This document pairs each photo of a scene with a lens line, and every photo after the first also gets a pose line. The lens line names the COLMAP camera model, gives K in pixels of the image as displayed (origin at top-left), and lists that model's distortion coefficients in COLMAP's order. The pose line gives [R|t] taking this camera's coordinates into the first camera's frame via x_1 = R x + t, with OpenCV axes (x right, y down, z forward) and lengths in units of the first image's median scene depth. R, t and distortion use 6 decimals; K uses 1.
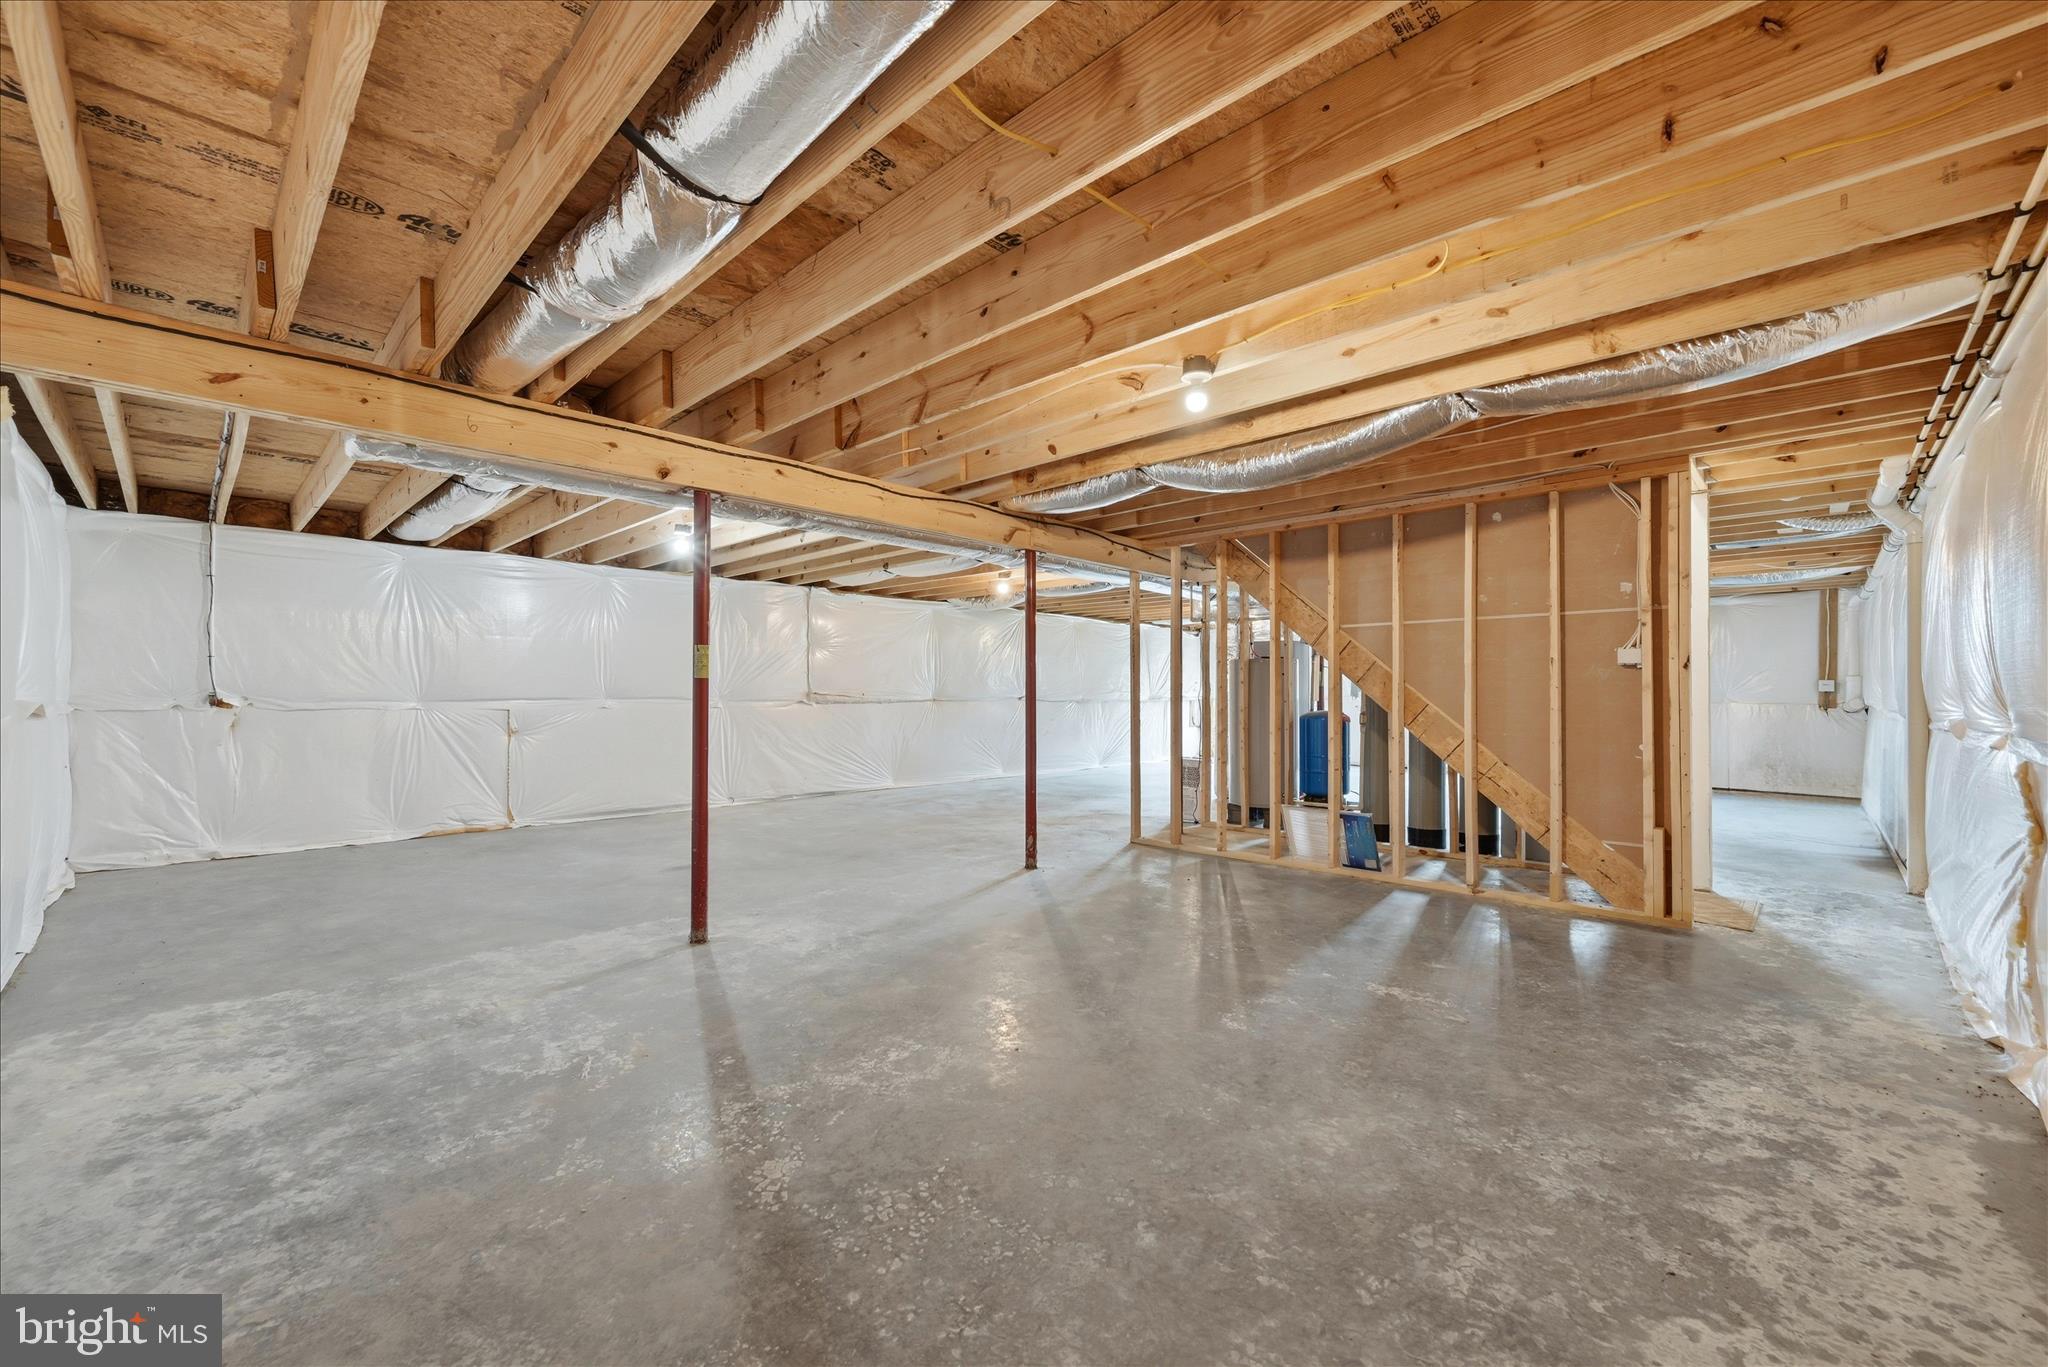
lens RADIAL K [[813.1, 0, 1023.8], [0, 813.1, 686.6], [0, 0, 1]] dist [0.000492, -0.000060]
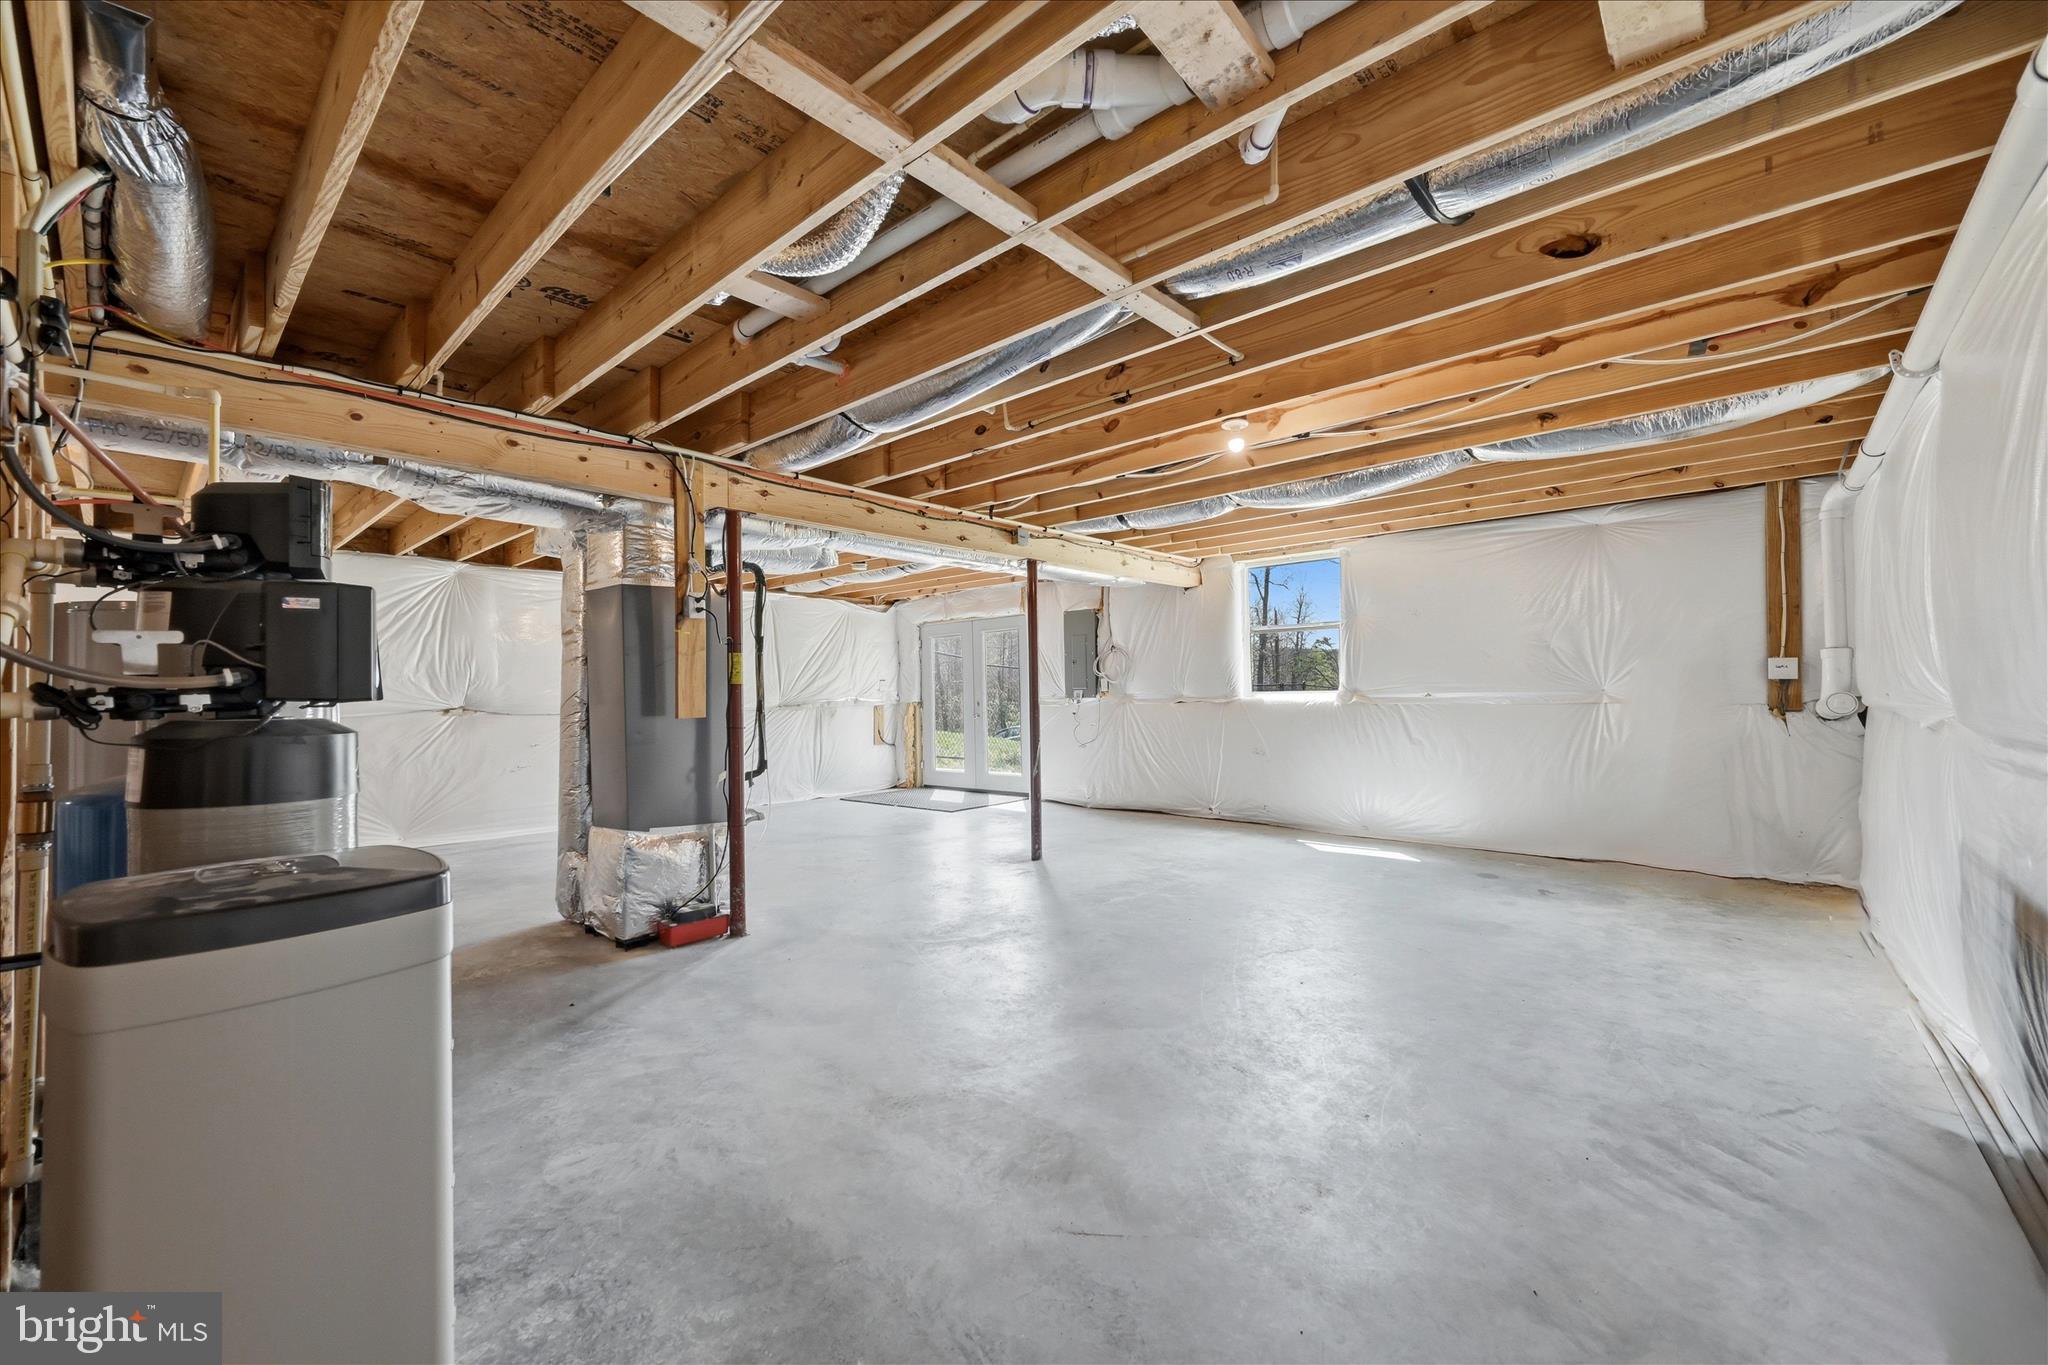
lens RADIAL K [[795.5, 0, 1024.0], [0, 795.5, 682.5], [0, 0, 1]] dist [-0.000536, -0.000129]
pose [[0.999004, -0.013278, 0.042592, 0.482605], [0.013651, 0.999871, -0.008491, 0.005867], [-0.042473, 0.009064, 0.999056, 0.514869]]
